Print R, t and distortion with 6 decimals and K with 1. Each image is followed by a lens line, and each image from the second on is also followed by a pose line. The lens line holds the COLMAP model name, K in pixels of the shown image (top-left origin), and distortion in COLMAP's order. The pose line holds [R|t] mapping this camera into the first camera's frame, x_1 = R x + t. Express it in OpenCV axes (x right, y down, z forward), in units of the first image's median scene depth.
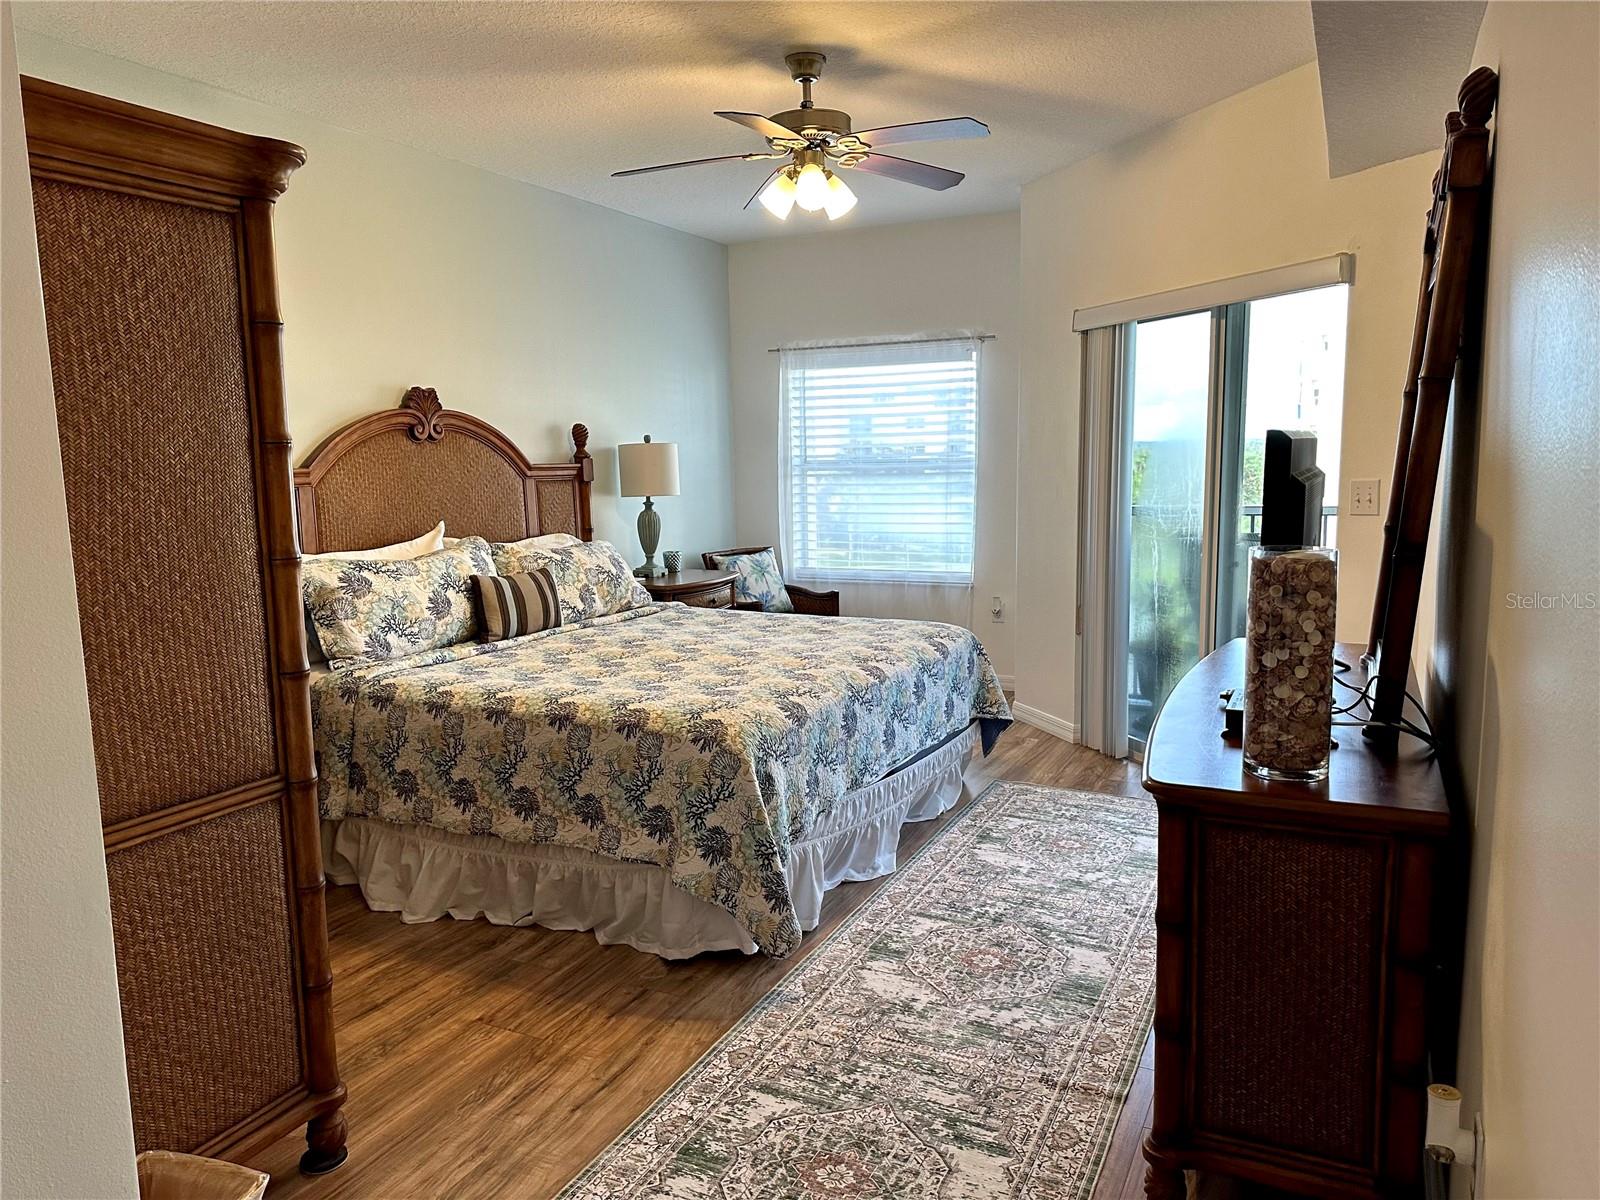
lens RADIAL K [[1090.3, 0, 814.1], [0, 1090.3, 593.5], [0, 0, 1]] dist [0.118646, -0.201674]
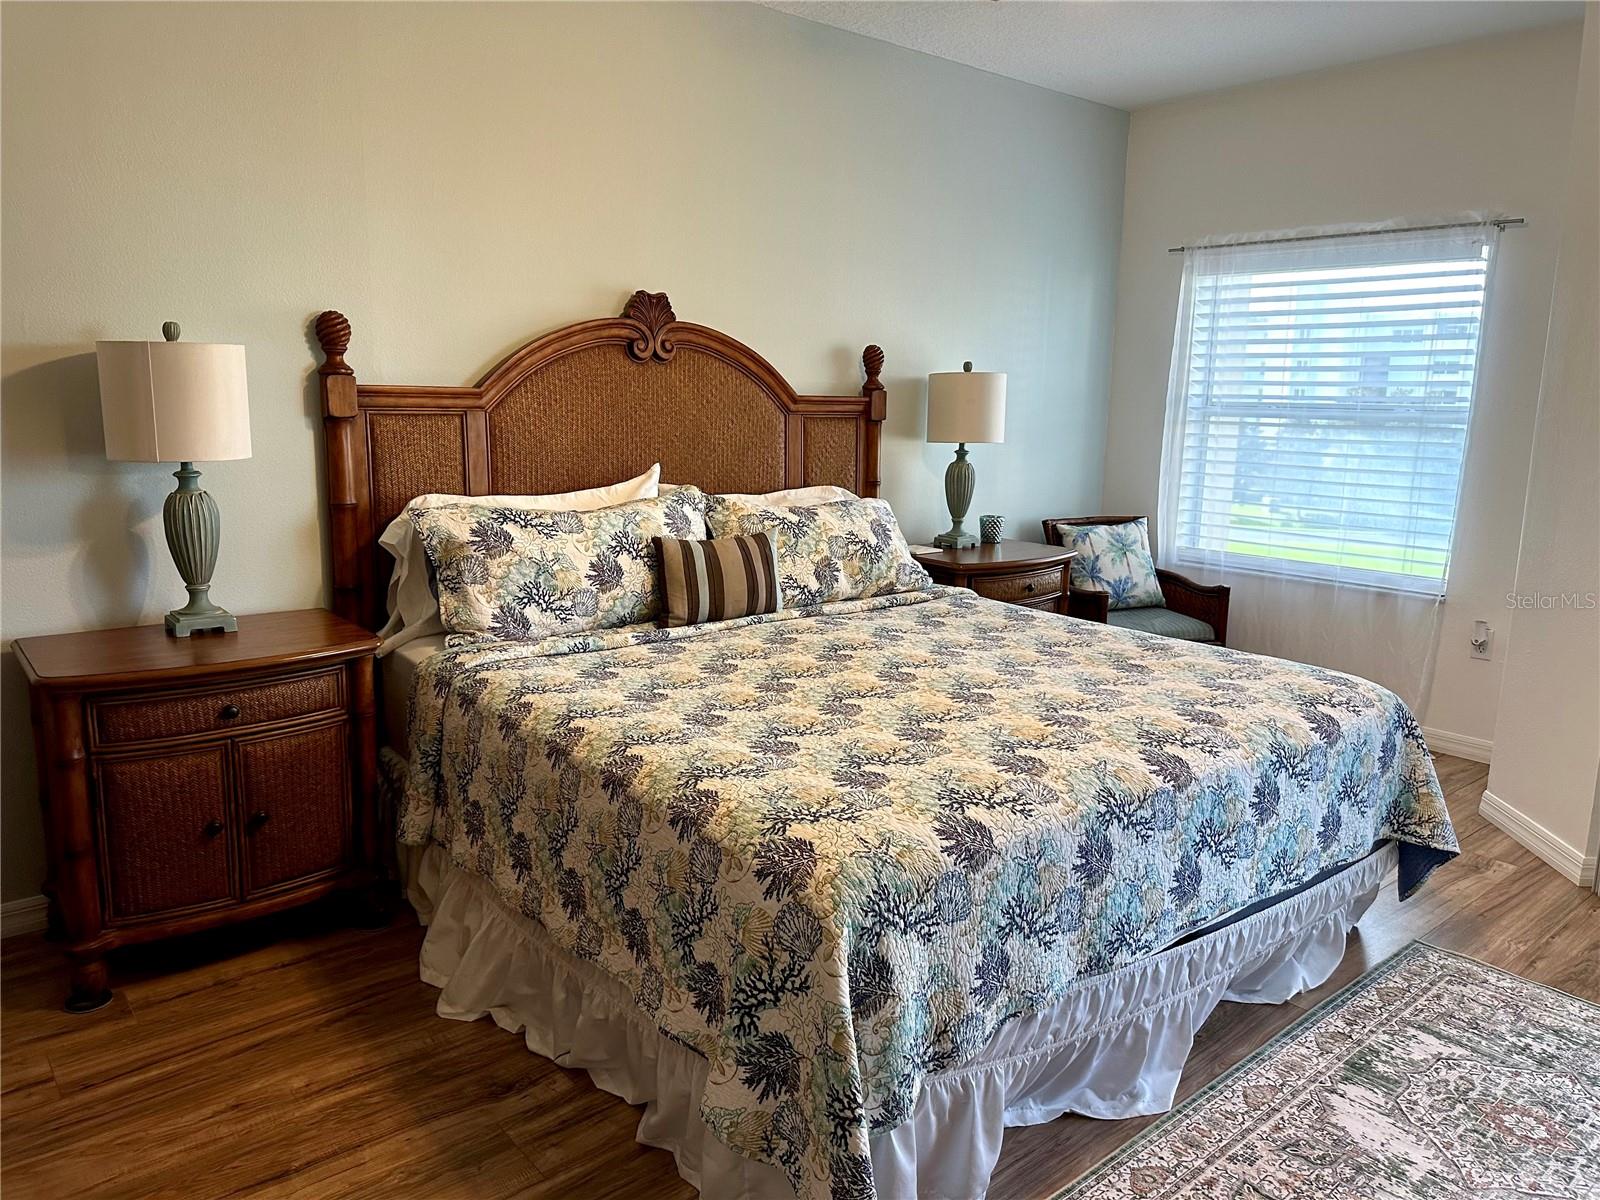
lens RADIAL K [[1090.3, 0, 814.1], [0, 1090.3, 593.5], [0, 0, 1]] dist [0.118646, -0.201674]
pose [[0.913636, 0.103252, -0.393204, 0.090198], [-0.082575, 0.994180, 0.069194, -0.038442], [0.398060, -0.030749, 0.916844, 0.341064]]
